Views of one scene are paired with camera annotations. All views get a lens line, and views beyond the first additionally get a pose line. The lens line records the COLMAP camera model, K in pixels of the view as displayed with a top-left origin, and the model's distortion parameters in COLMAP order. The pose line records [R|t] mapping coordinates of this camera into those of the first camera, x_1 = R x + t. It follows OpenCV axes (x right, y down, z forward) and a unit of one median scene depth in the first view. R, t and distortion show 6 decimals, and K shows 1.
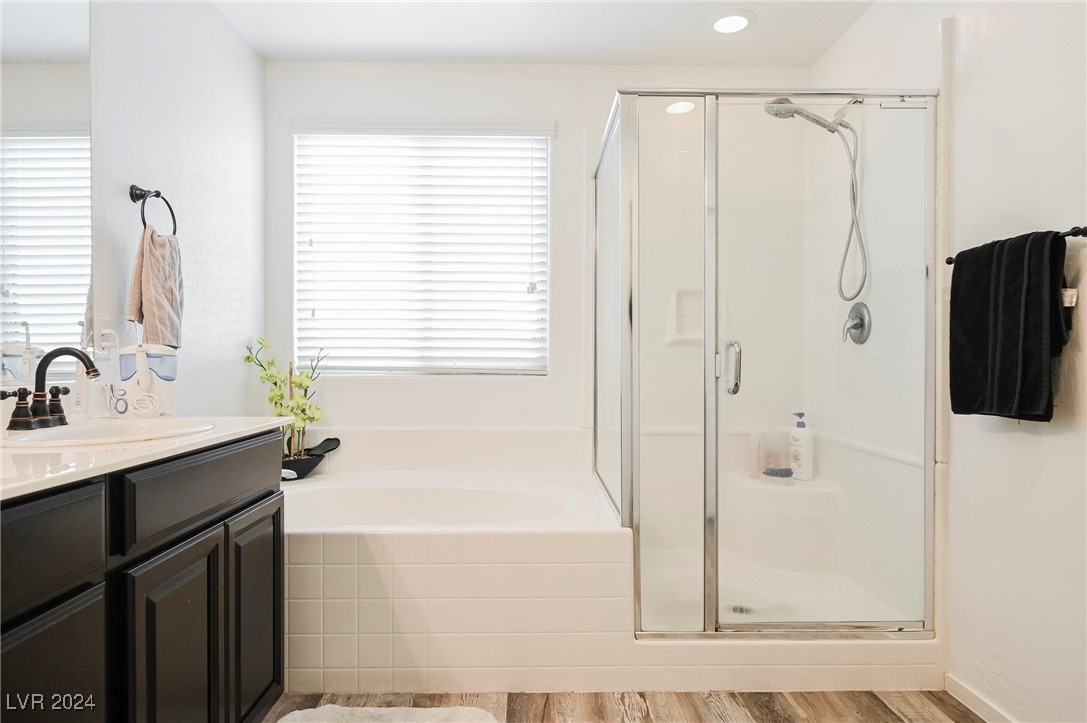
lens RADIAL K [[658.9, 0, 543.5], [0, 658.9, 361.5], [0, 0, 1]] dist [-0.028027, 0.001702]
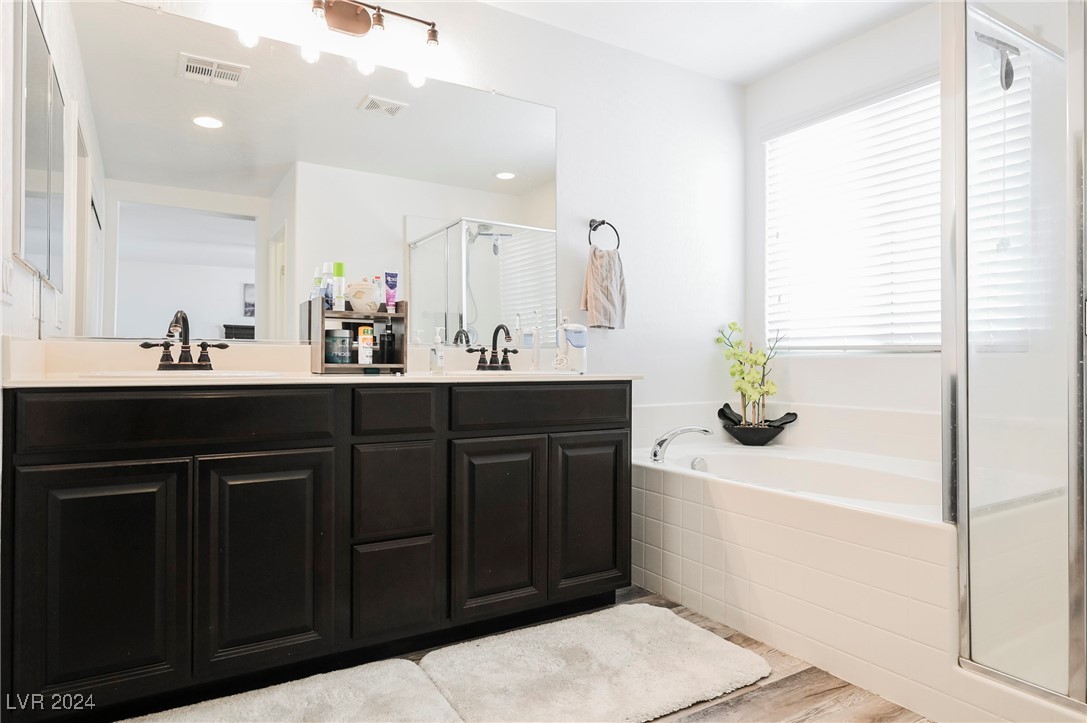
lens RADIAL K [[640.7, 0, 543.5], [0, 640.7, 361.5], [0, 0, 1]] dist [-0.001849, -0.000946]
pose [[0.508769, -0.000103, -0.860903, 0.565319], [-0.006920, 0.999967, -0.004209, 0.059631], [0.860875, 0.008099, 0.508751, 0.165056]]
